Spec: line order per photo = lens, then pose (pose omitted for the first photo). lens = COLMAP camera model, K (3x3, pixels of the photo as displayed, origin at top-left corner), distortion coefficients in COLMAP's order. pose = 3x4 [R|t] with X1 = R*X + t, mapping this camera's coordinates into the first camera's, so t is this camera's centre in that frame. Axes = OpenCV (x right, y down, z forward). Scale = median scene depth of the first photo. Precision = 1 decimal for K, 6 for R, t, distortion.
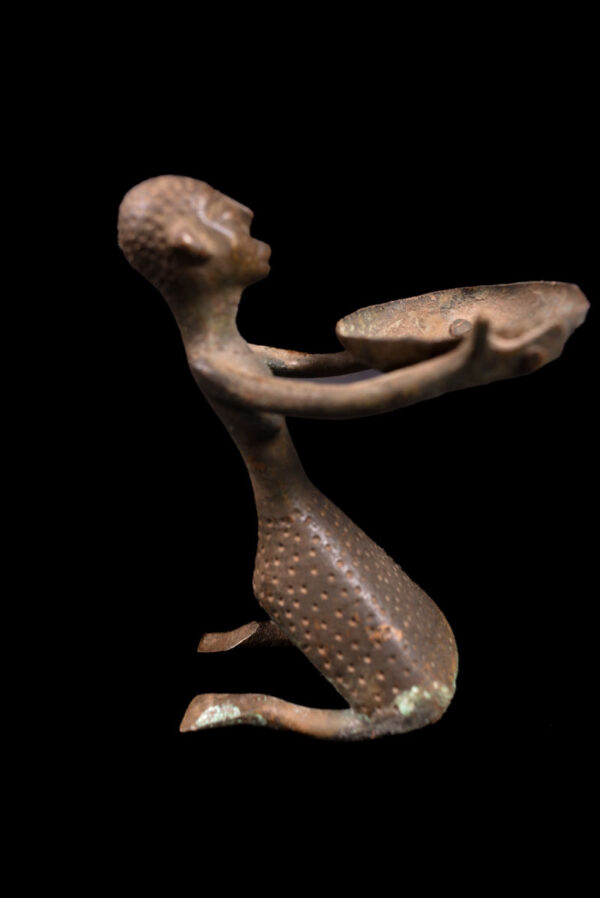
lens RADIAL K [[711.0, 0, 298.0], [0, 711.0, 450.4], [0, 0, 1]] dist [-0.093725, -0.002398]
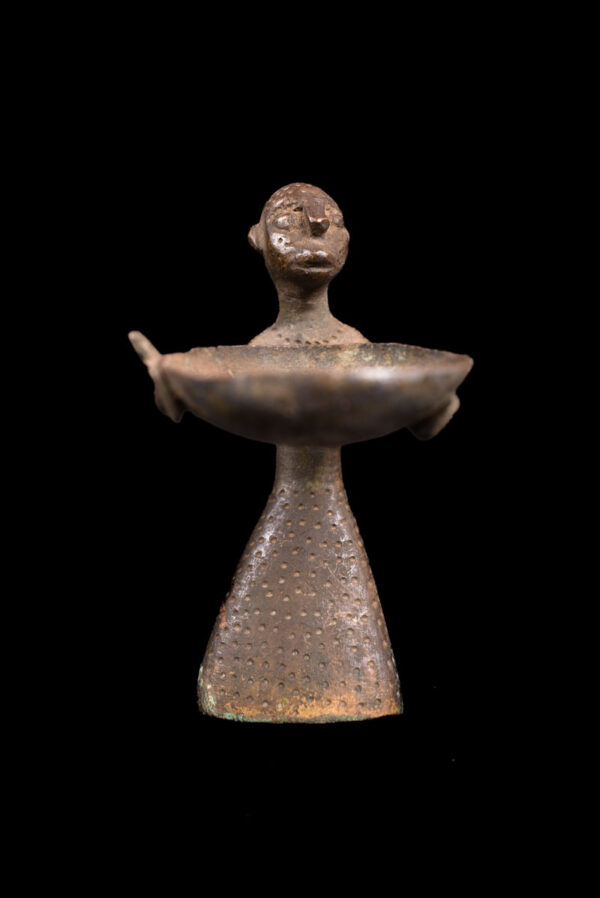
lens RADIAL K [[711.0, 0, 297.0], [0, 711.0, 452.2], [0, 0, 1]] dist [-0.093725, -0.002398]
pose [[-0.018562, 0.401380, -0.915723, 0.919773], [-0.326508, 0.863235, 0.384992, -0.372980], [0.945012, 0.306137, 0.115031, 0.815569]]
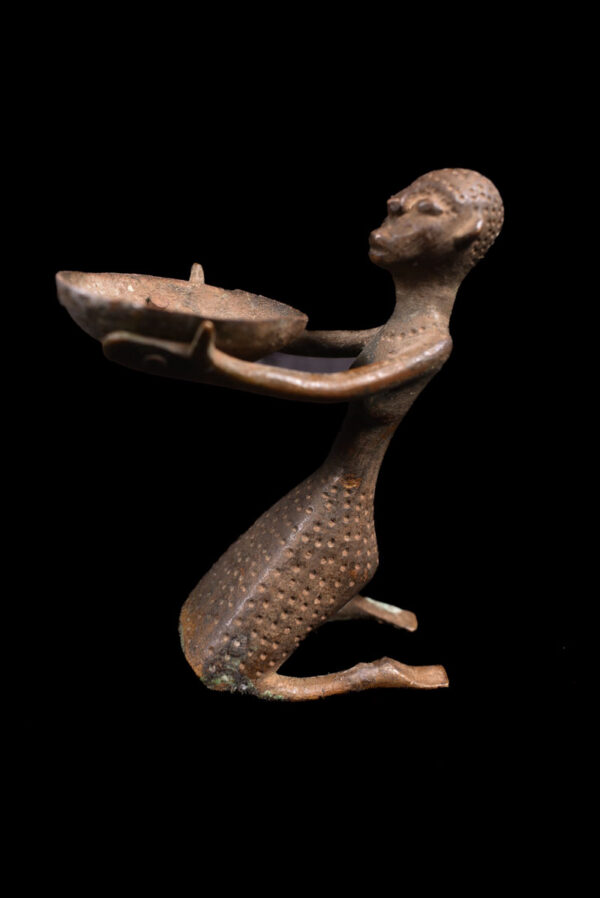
lens RADIAL K [[711.0, 0, 300.3], [0, 711.0, 444.5], [0, 0, 1]] dist [-0.093725, -0.002398]
pose [[-0.991032, 0.034599, -0.129065, 0.178867], [-0.052506, 0.787370, 0.614241, -0.581446], [0.122874, 0.615510, -0.778492, 1.707765]]
